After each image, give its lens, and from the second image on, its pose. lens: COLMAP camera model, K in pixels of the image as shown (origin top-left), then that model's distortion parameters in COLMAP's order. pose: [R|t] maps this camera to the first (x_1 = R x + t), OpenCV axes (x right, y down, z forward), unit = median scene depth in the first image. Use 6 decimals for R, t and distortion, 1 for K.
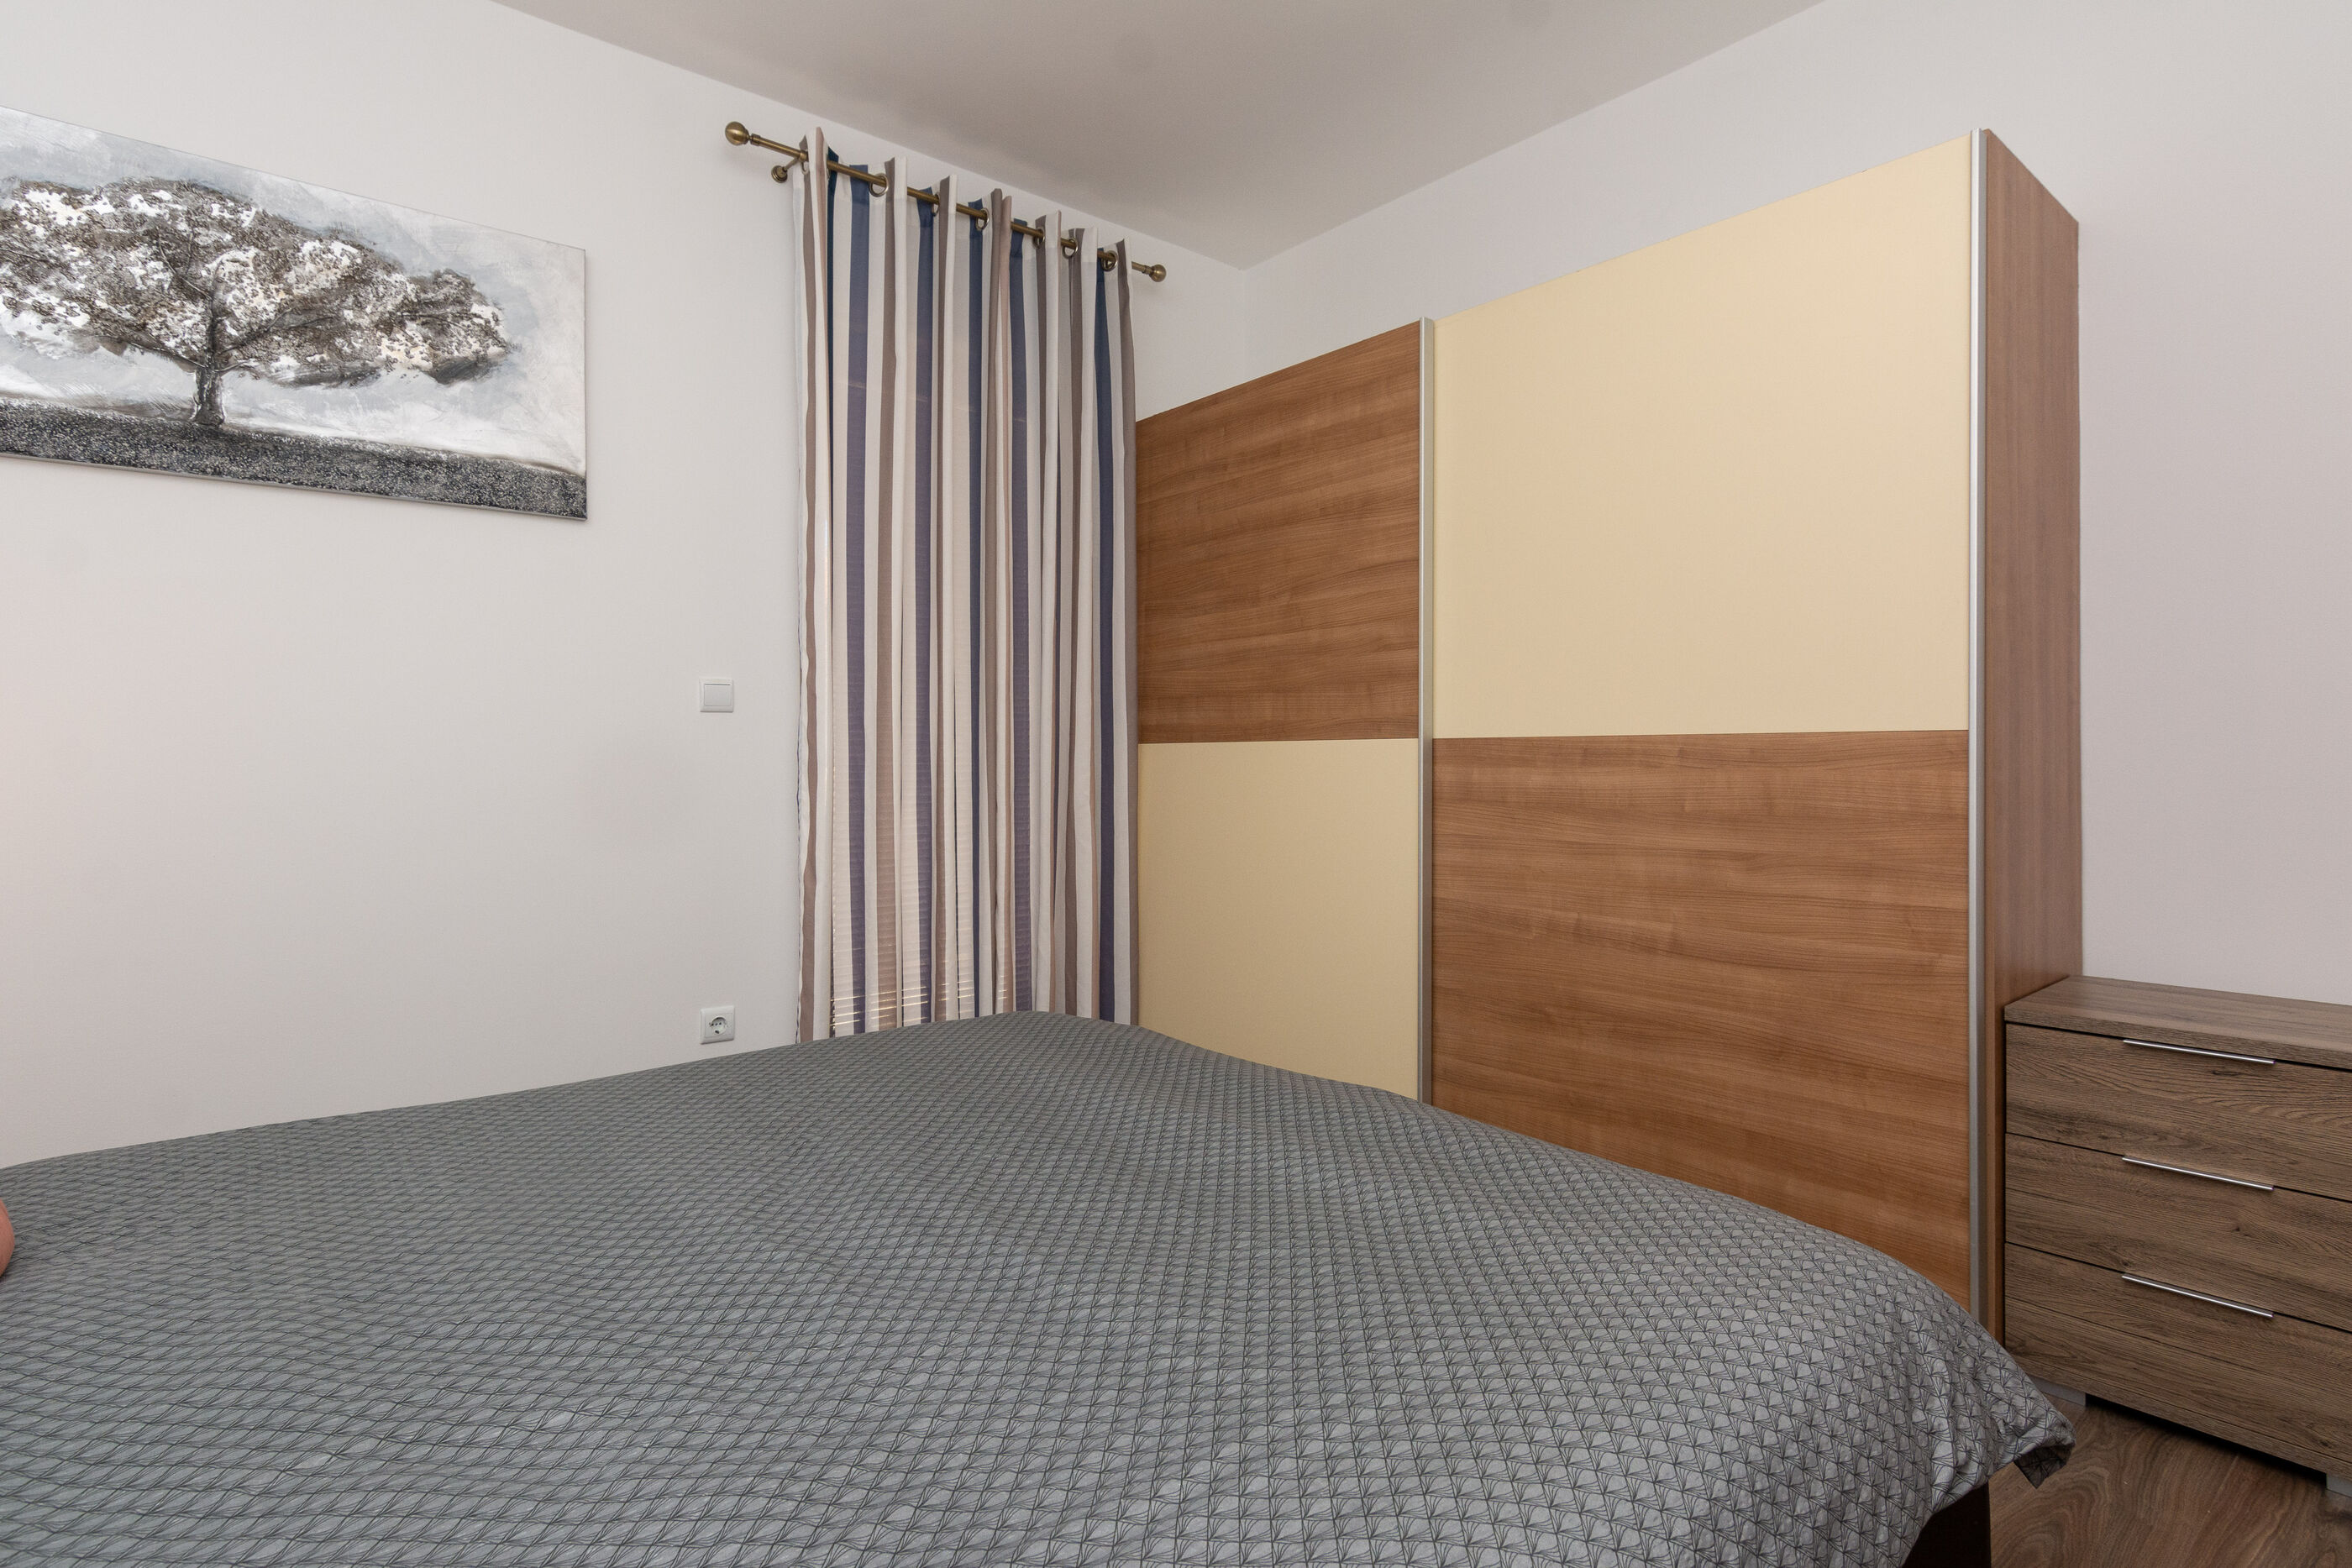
lens RADIAL K [[1145.8, 0, 1168.8], [0, 1145.8, 771.6], [0, 0, 1]] dist [-0.001319, 0.000590]
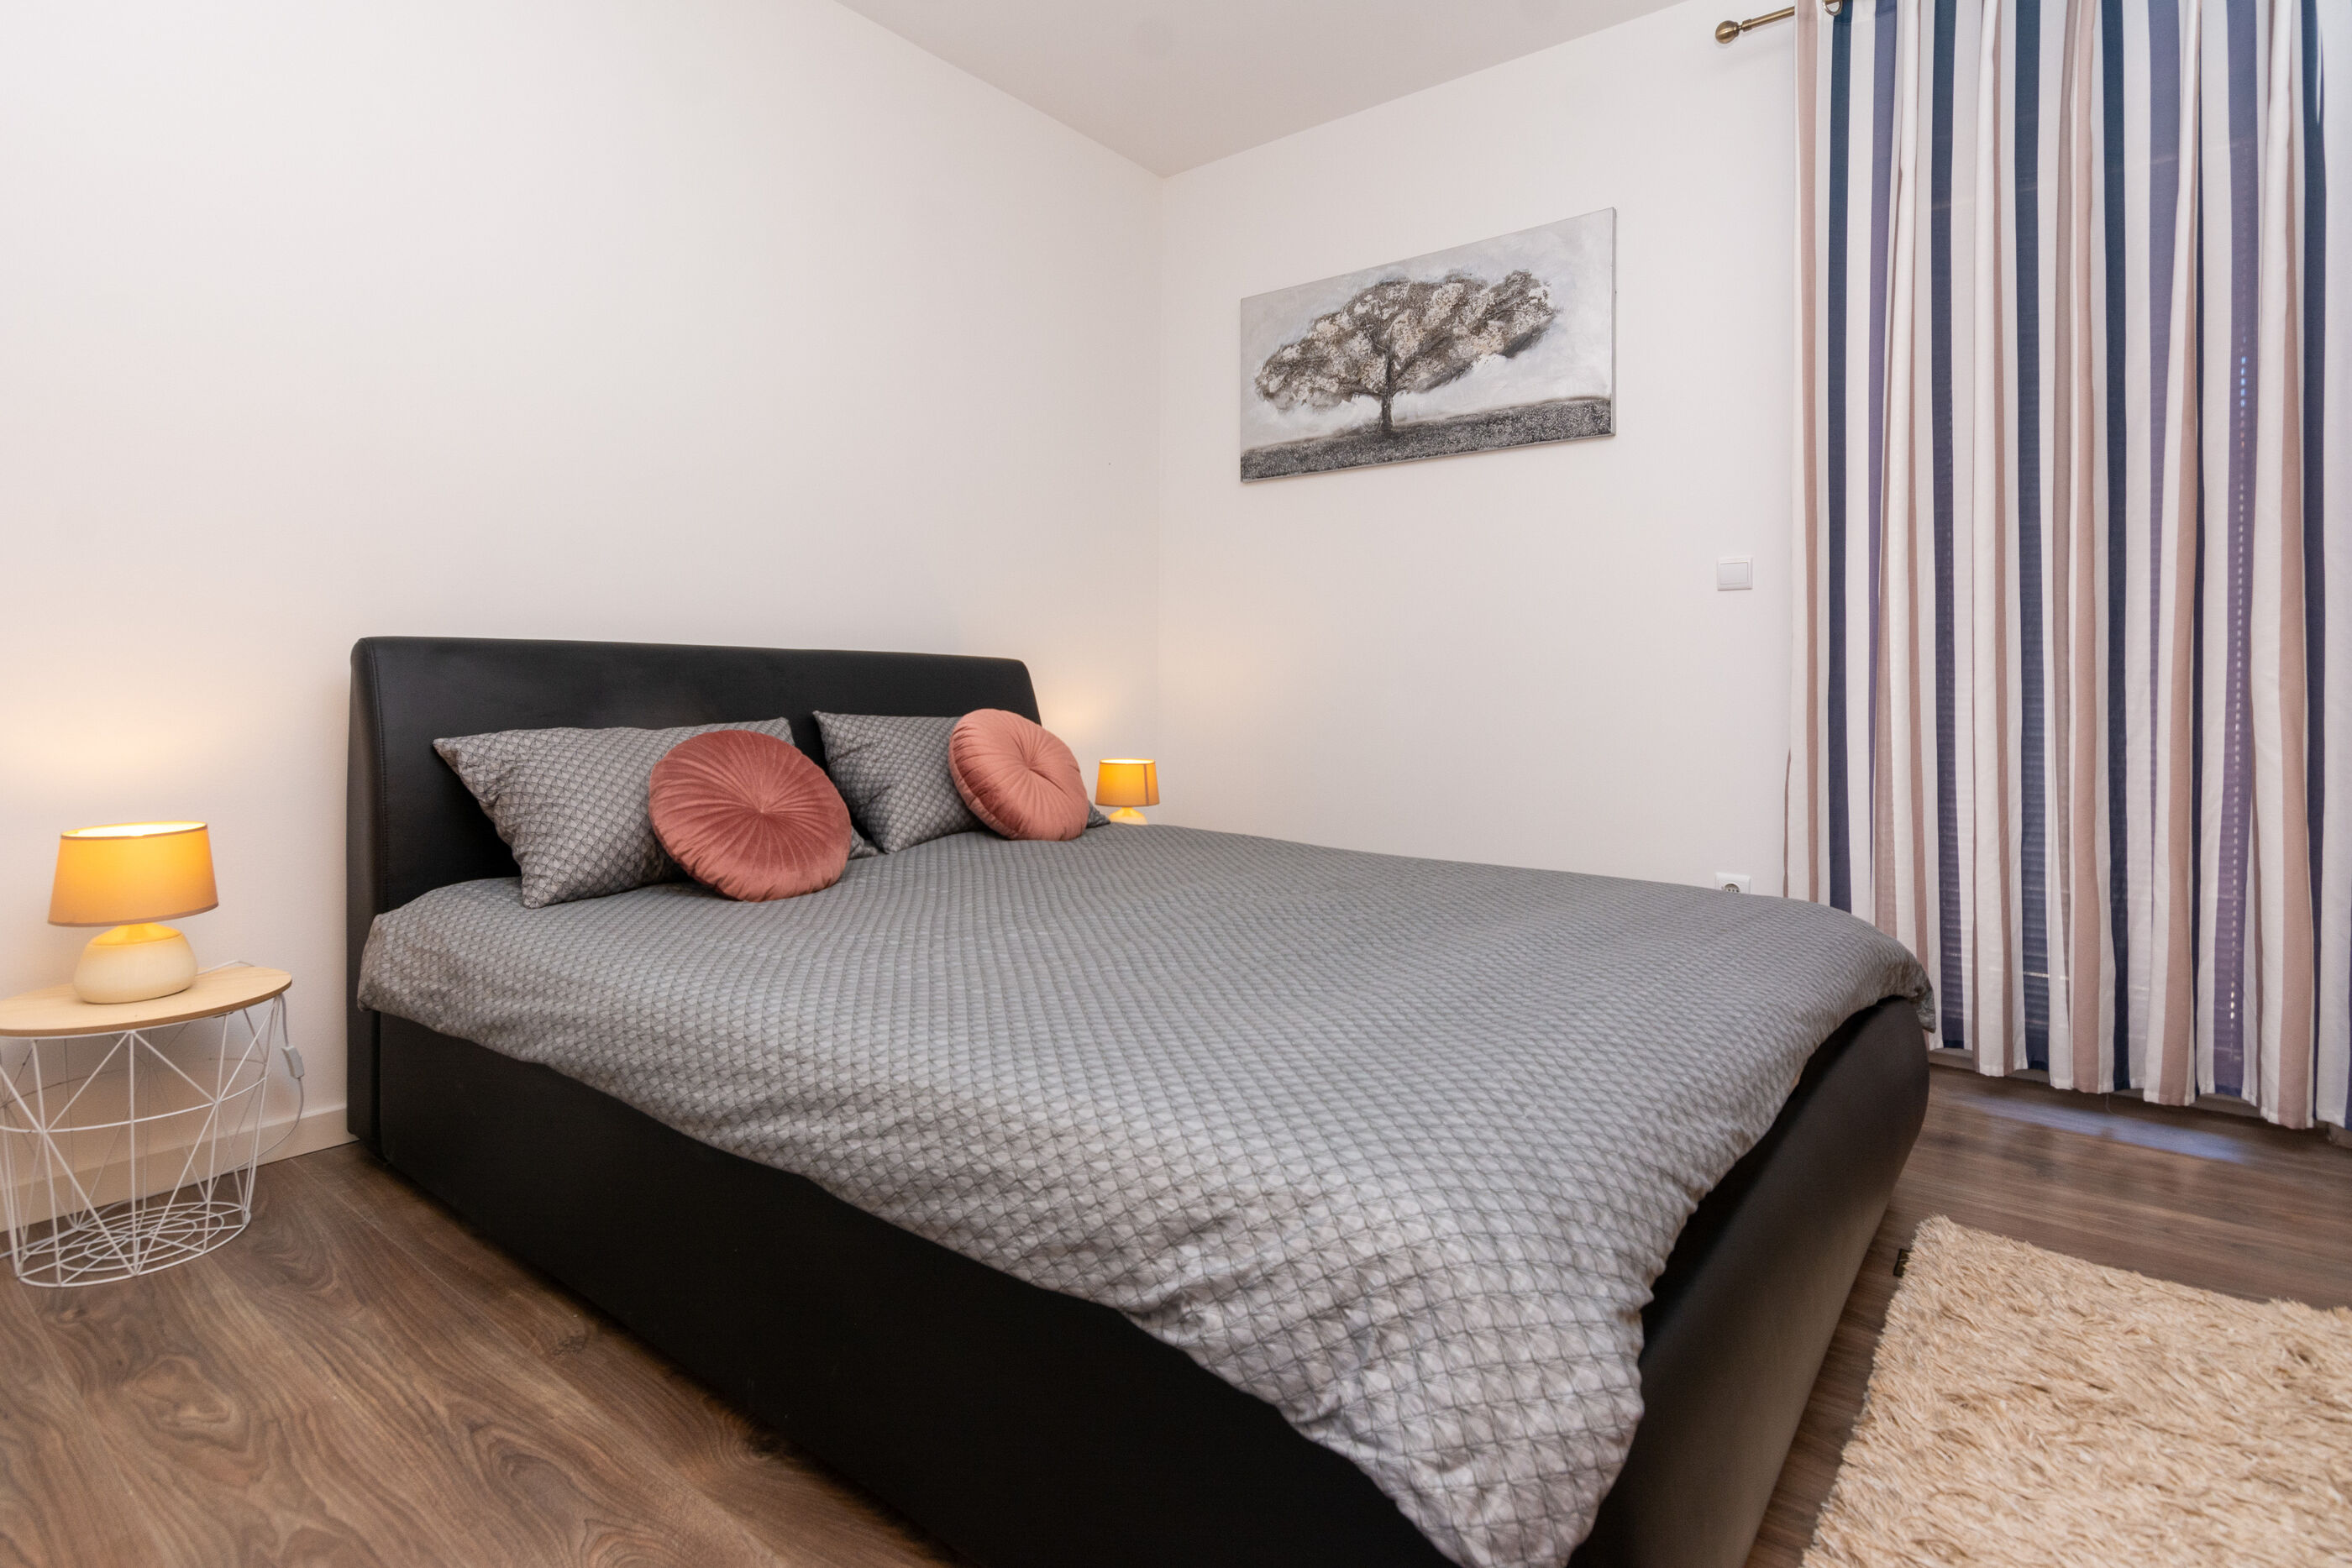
lens RADIAL K [[1174.1, 0, 1174.1], [0, 1174.1, 695.9], [0, 0, 1]] dist [-0.001080, -0.000093]
pose [[0.213224, 0.004288, -0.976994, 0.665527], [-0.031492, 0.999501, -0.002486, 0.076429], [0.976496, 0.031297, 0.213253, 0.358291]]
